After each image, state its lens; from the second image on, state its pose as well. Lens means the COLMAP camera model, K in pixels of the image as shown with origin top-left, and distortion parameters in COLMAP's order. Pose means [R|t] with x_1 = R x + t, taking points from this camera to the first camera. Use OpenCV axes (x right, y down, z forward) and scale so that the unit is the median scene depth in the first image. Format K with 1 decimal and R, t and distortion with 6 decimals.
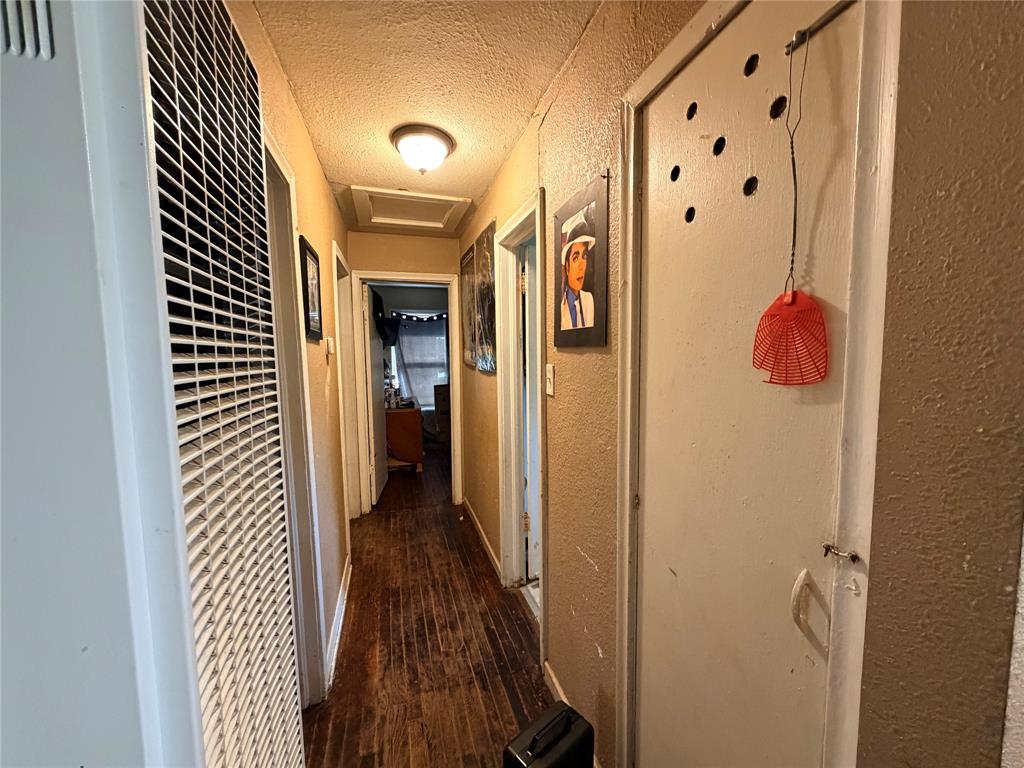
lens RADIAL K [[407.5, 0, 512.0], [0, 407.5, 384.0], [0, 0, 1]] dist [-0.001082, -0.000189]
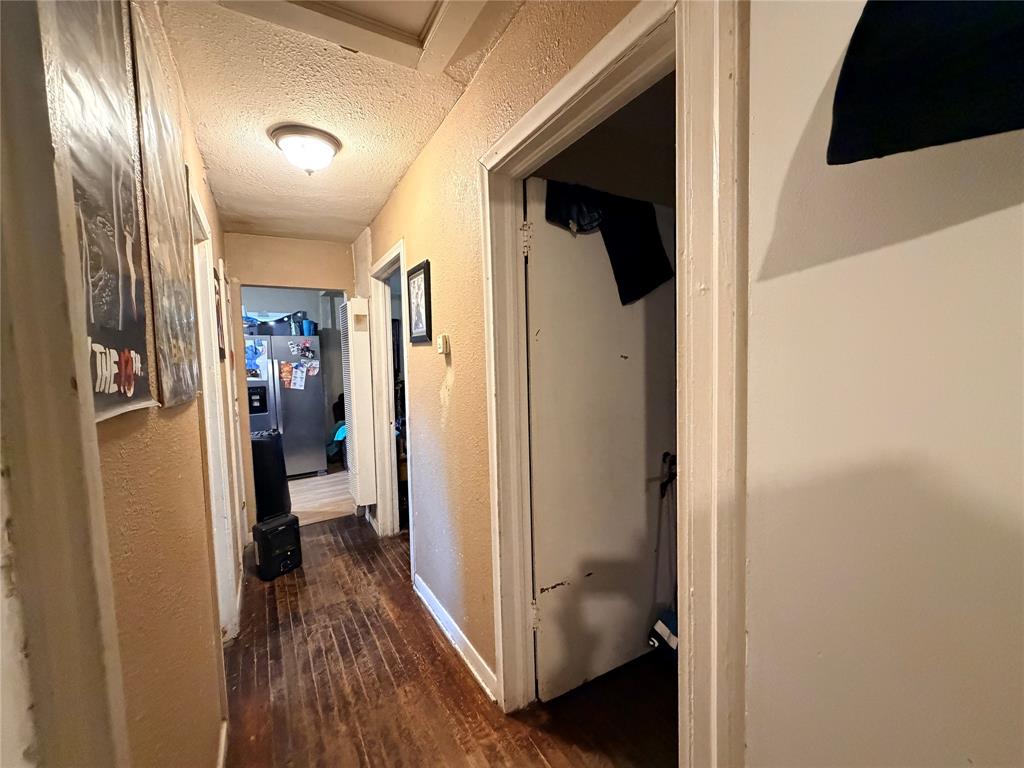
lens RADIAL K [[407.3, 0, 512.0], [0, 407.3, 384.0], [0, 0, 1]] dist [-0.001801, -0.000399]
pose [[-0.965071, 0.056511, -0.255821, -0.319433], [0.019947, 0.989474, 0.143328, -0.116504], [0.261228, 0.133219, -0.956040, 1.666676]]
